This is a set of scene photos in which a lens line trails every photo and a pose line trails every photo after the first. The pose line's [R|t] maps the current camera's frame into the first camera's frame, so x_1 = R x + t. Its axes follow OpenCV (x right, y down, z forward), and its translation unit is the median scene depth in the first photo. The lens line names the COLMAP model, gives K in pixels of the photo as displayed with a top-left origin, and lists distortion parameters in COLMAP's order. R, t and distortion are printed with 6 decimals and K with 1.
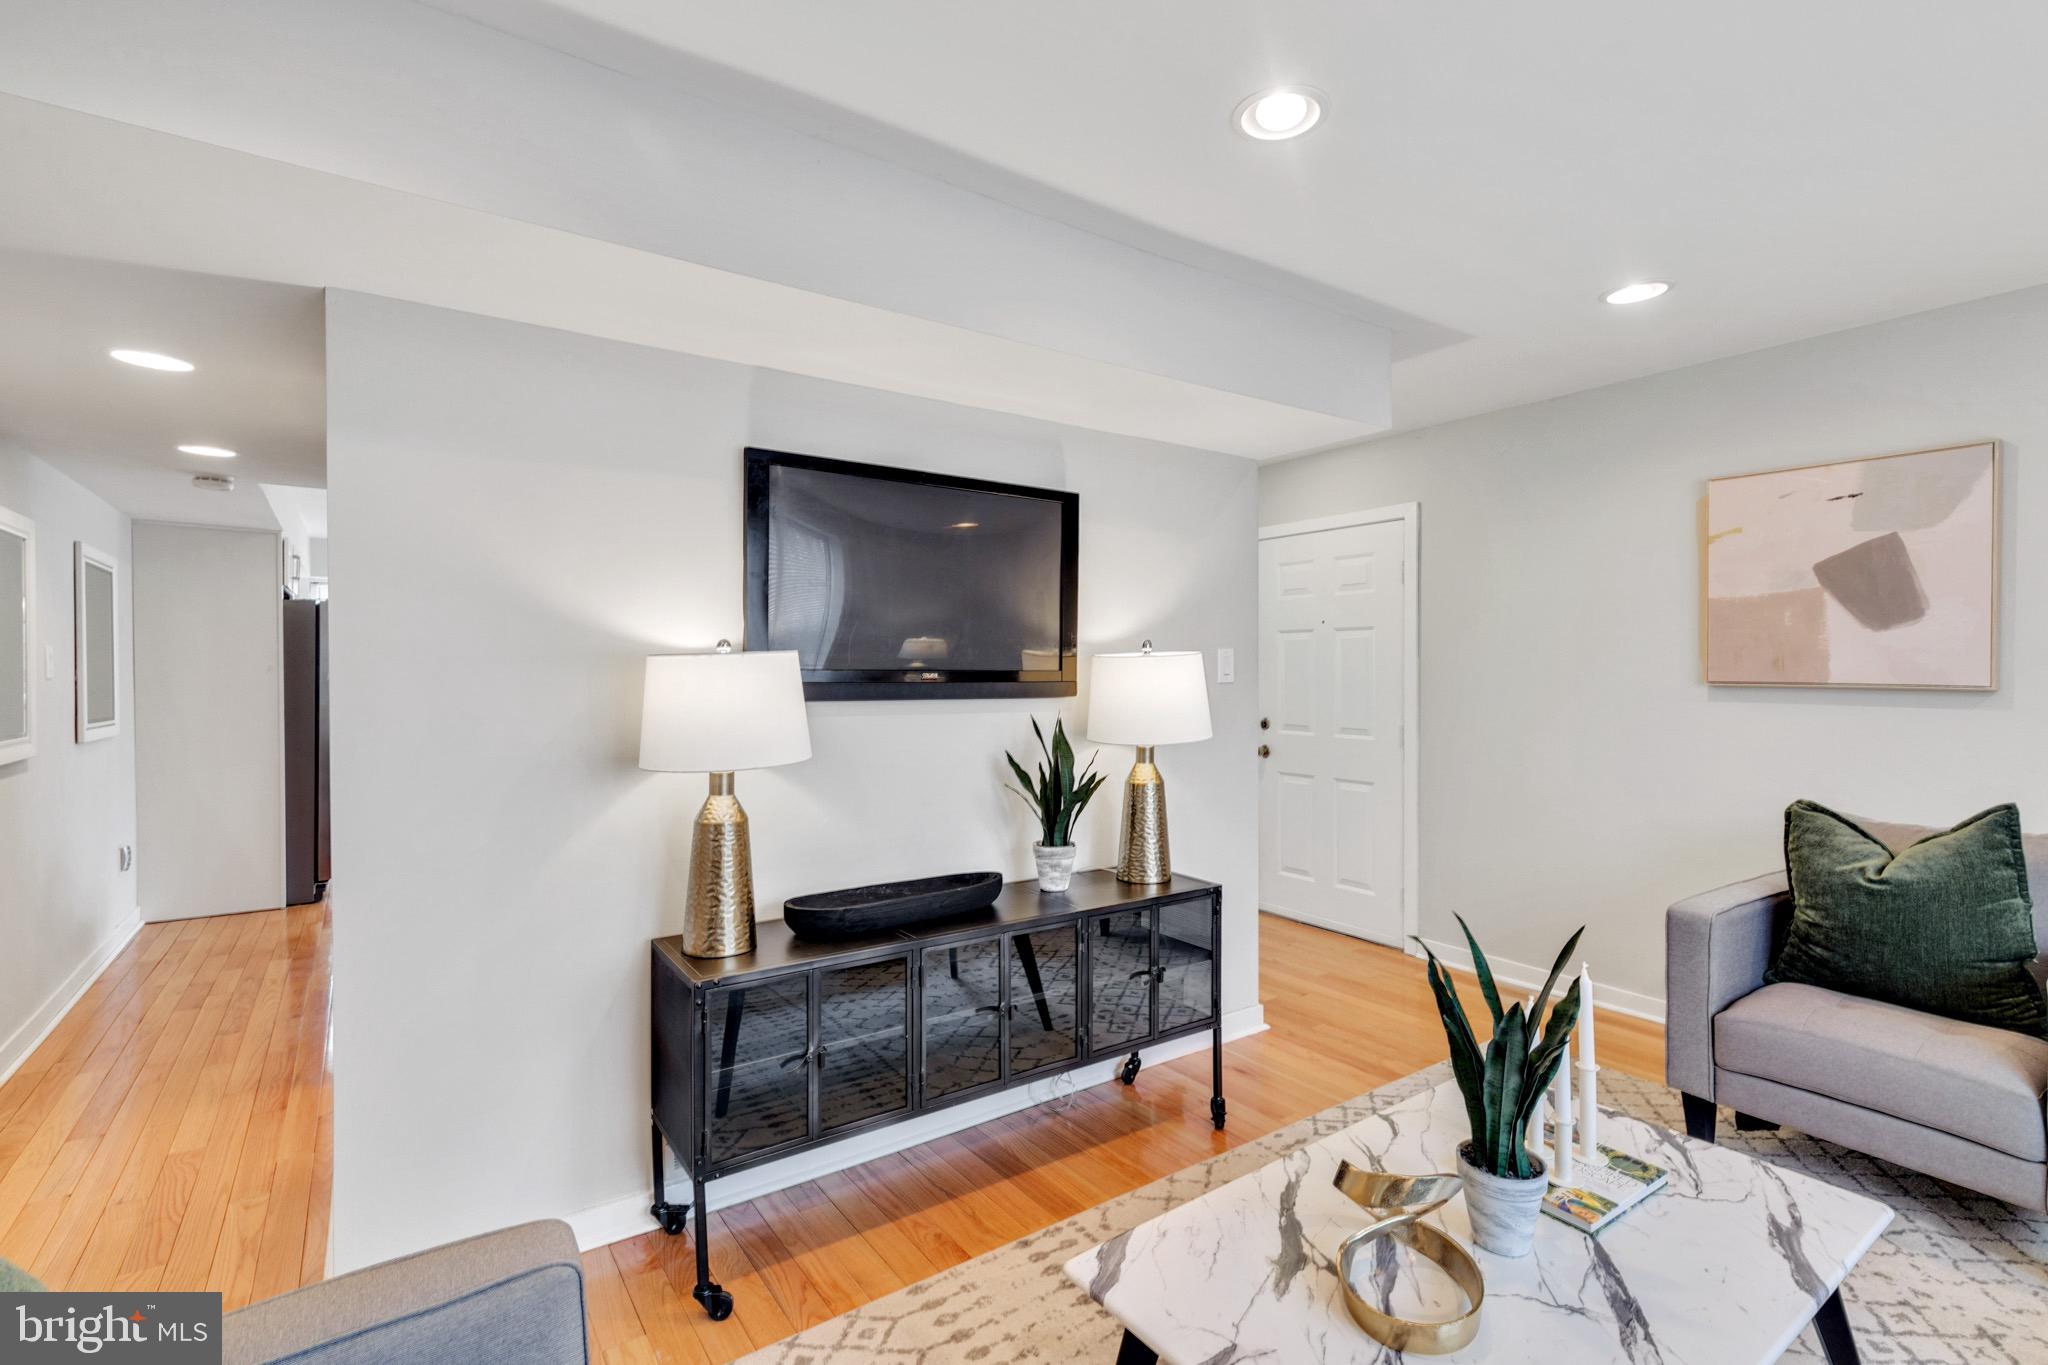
lens RADIAL K [[947.0, 0, 1062.5], [0, 947.0, 685.1], [0, 0, 1]] dist [0.034234, -0.000081]
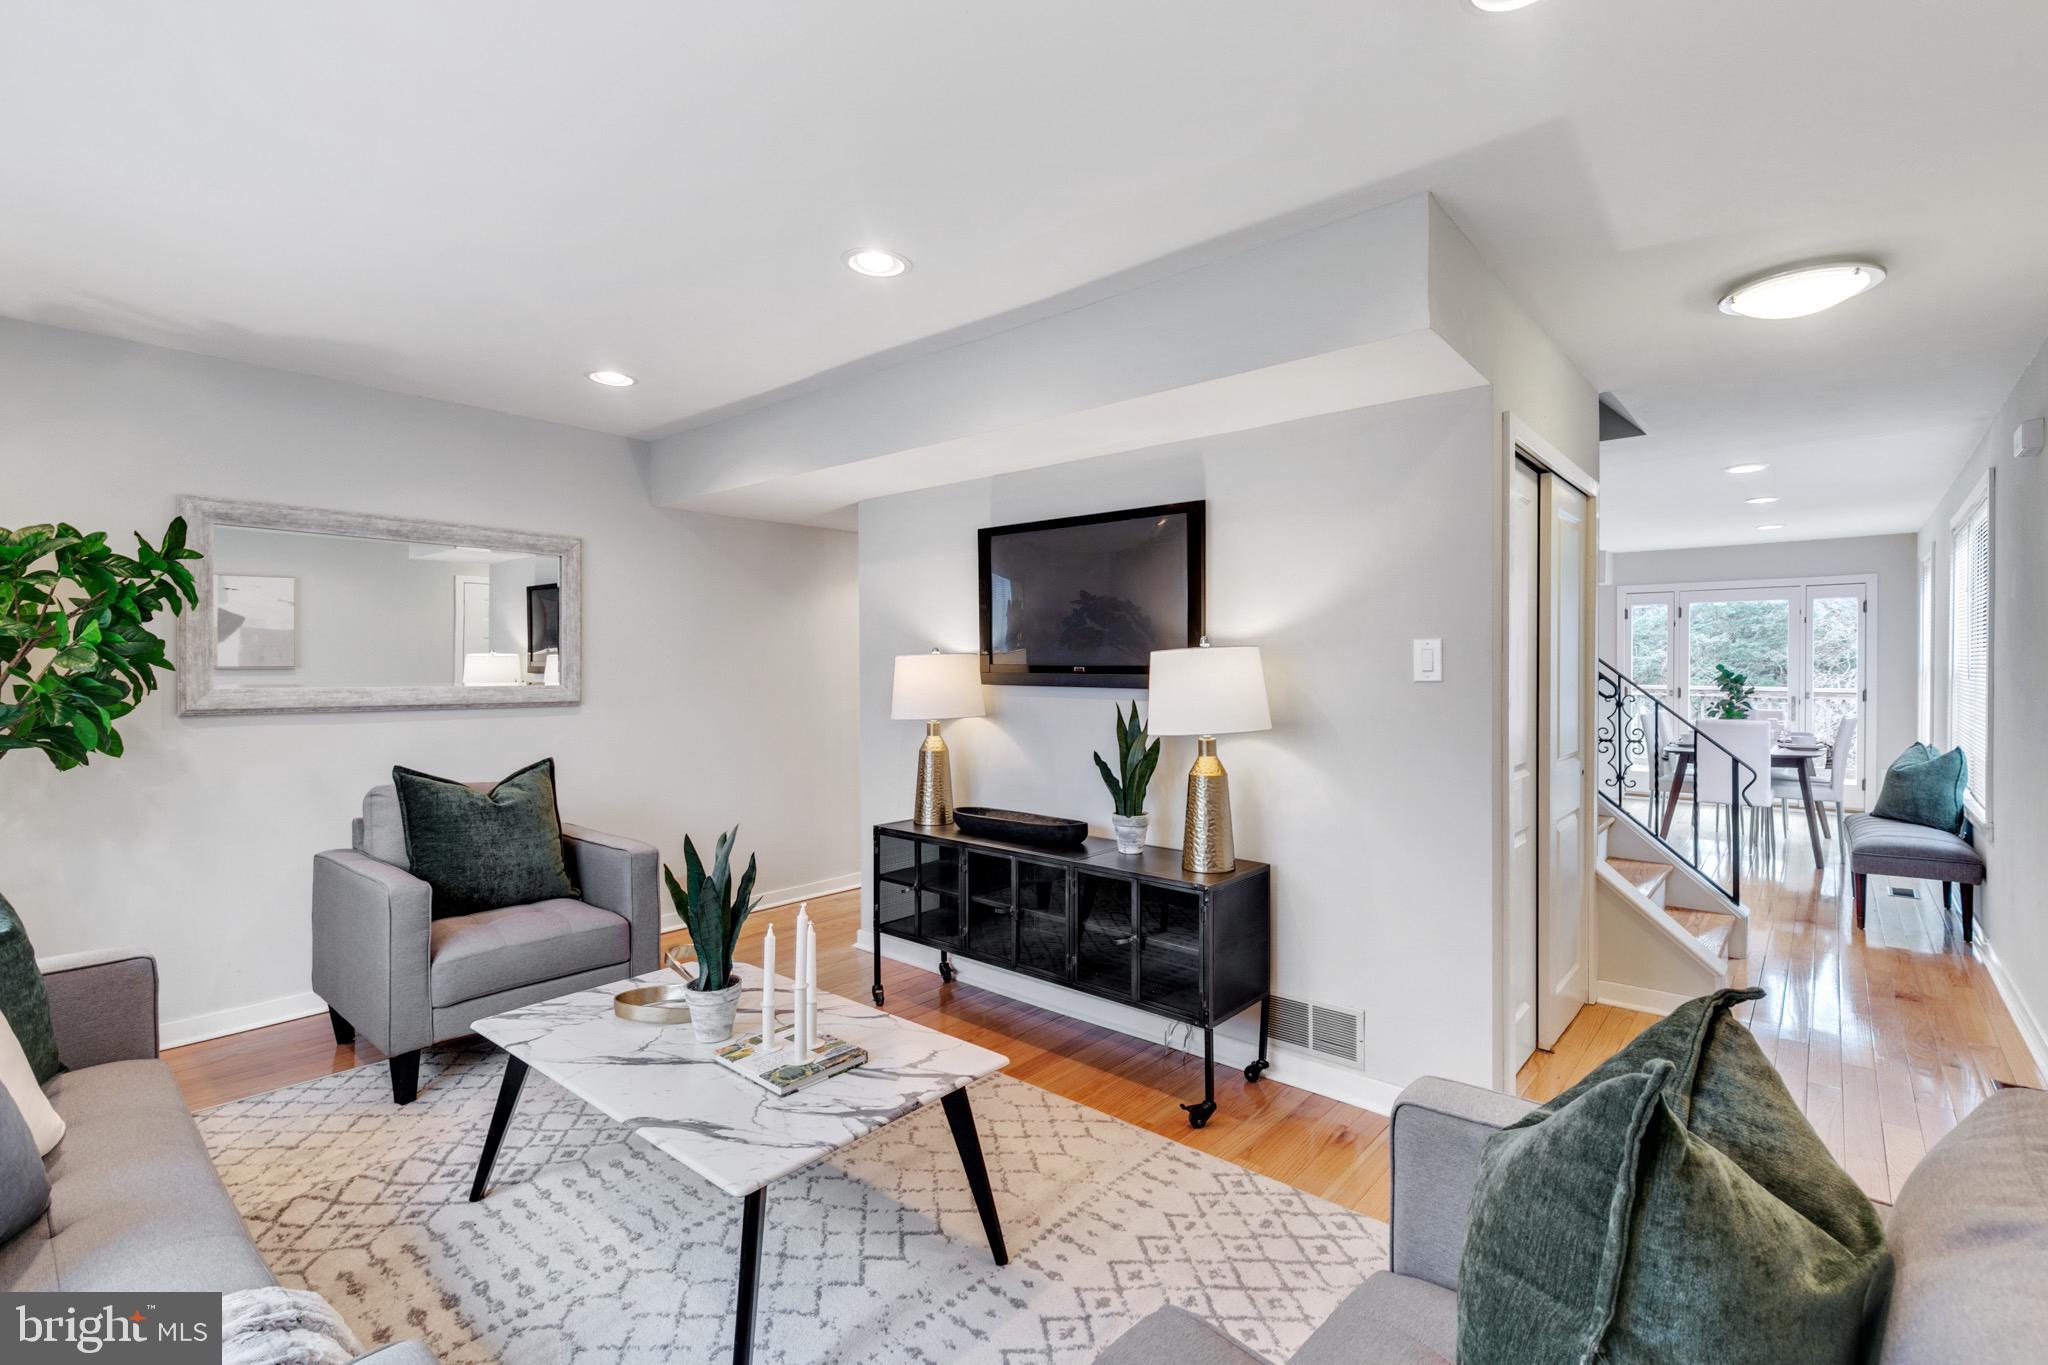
lens RADIAL K [[927.6, 0, 1033.3], [0, 927.6, 683.9], [0, 0, 1]] dist [-0.004838, -0.000832]
pose [[0.222529, 0.016292, -0.974790, 1.120812], [-0.021115, 0.999706, 0.011889, -0.002967], [0.974697, 0.017937, 0.222808, 0.655028]]
